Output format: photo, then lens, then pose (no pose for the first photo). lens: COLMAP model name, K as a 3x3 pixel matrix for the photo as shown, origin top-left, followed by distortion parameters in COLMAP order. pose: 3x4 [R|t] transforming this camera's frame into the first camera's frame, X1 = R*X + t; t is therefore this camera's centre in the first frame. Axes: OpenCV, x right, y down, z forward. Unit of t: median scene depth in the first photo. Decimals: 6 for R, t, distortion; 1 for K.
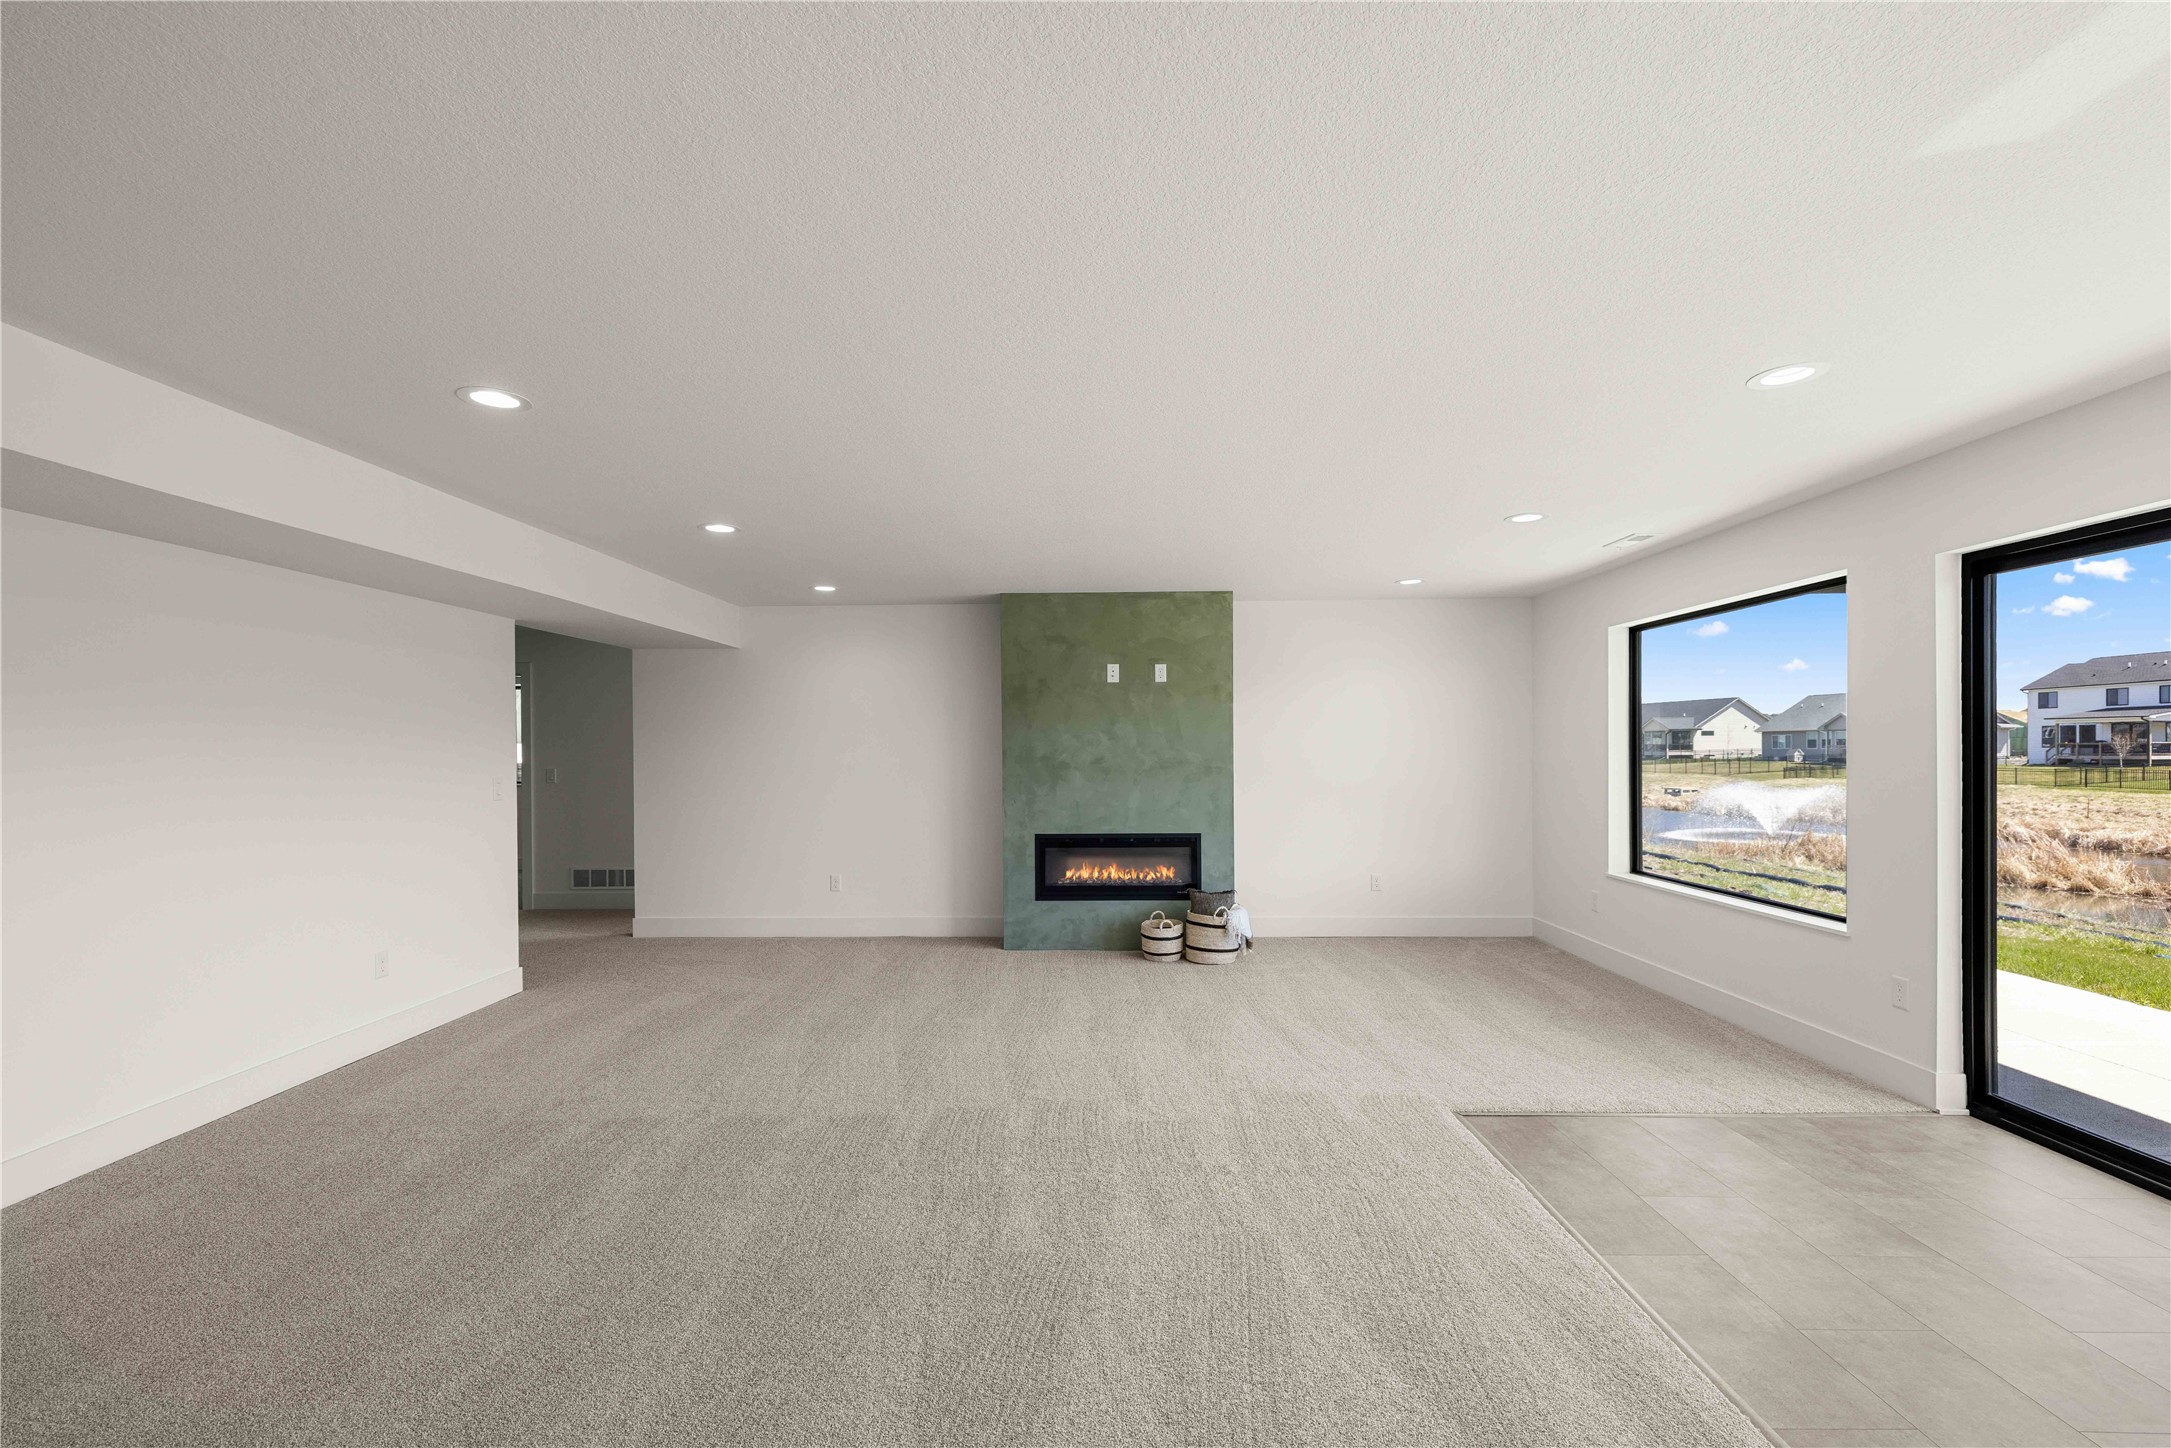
lens RADIAL K [[929.1, 0, 1087.8], [0, 929.1, 717.4], [0, 0, 1]] dist [-0.001905, 0.000160]
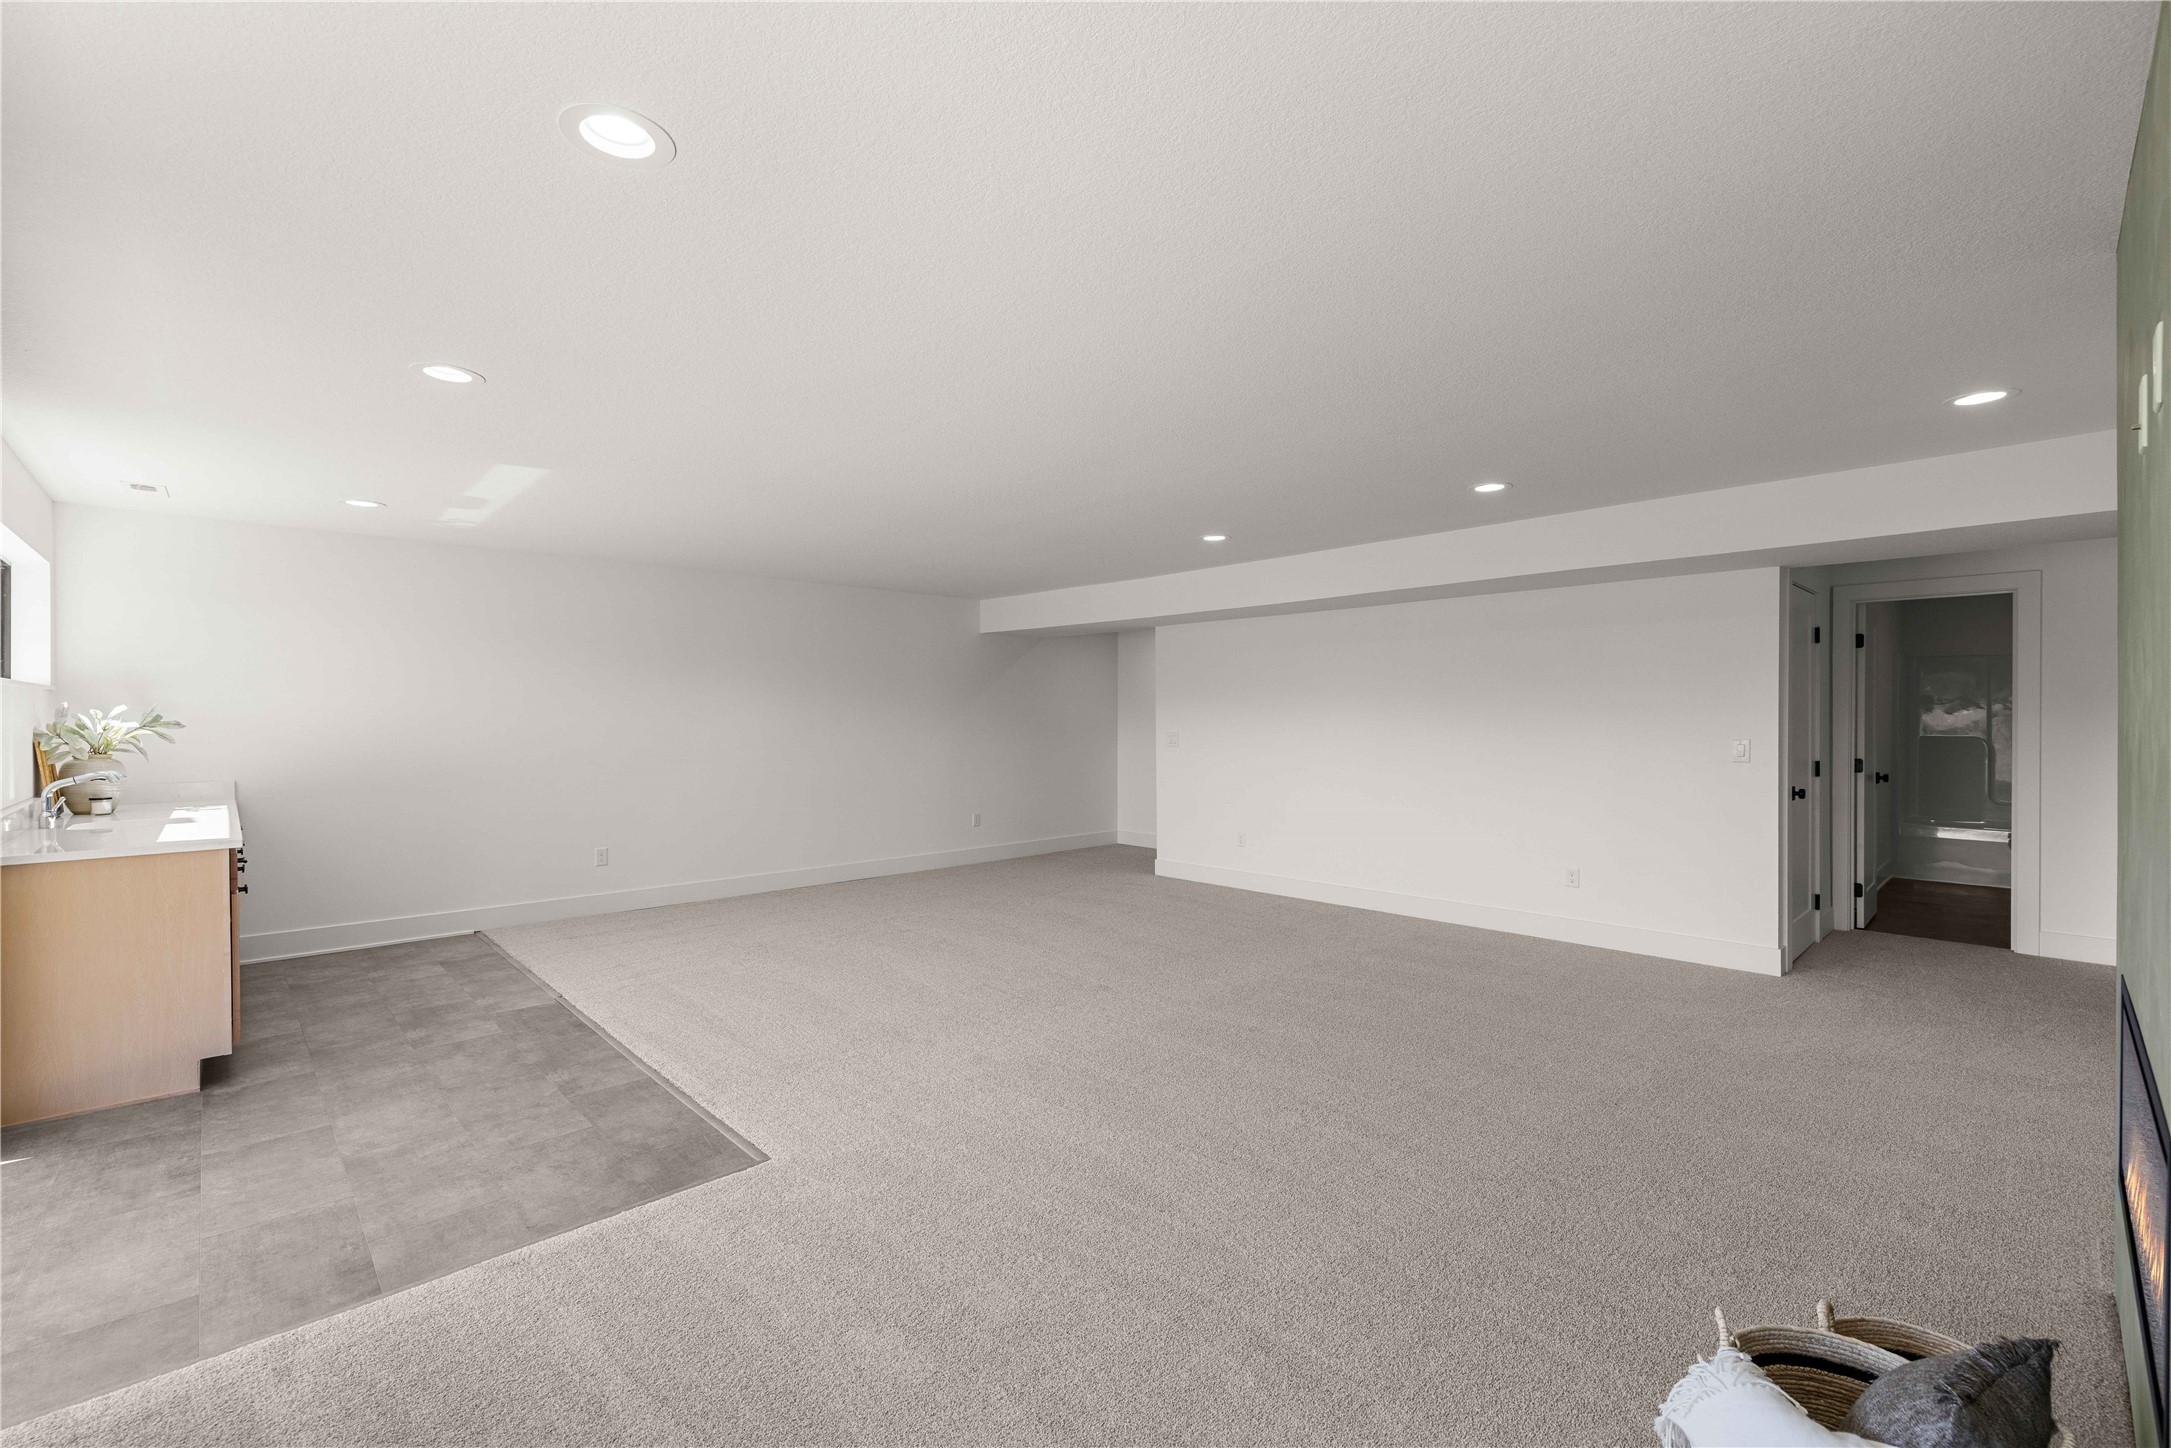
lens RADIAL K [[918.5, 0, 1099.9], [0, 918.5, 727.5], [0, 0, 1]] dist [0.000861, -0.000520]
pose [[-0.706720, 0.015886, -0.707315, 0.456686], [0.038808, 0.999113, -0.016336, 0.039032], [0.706428, -0.038995, -0.706710, 1.086004]]
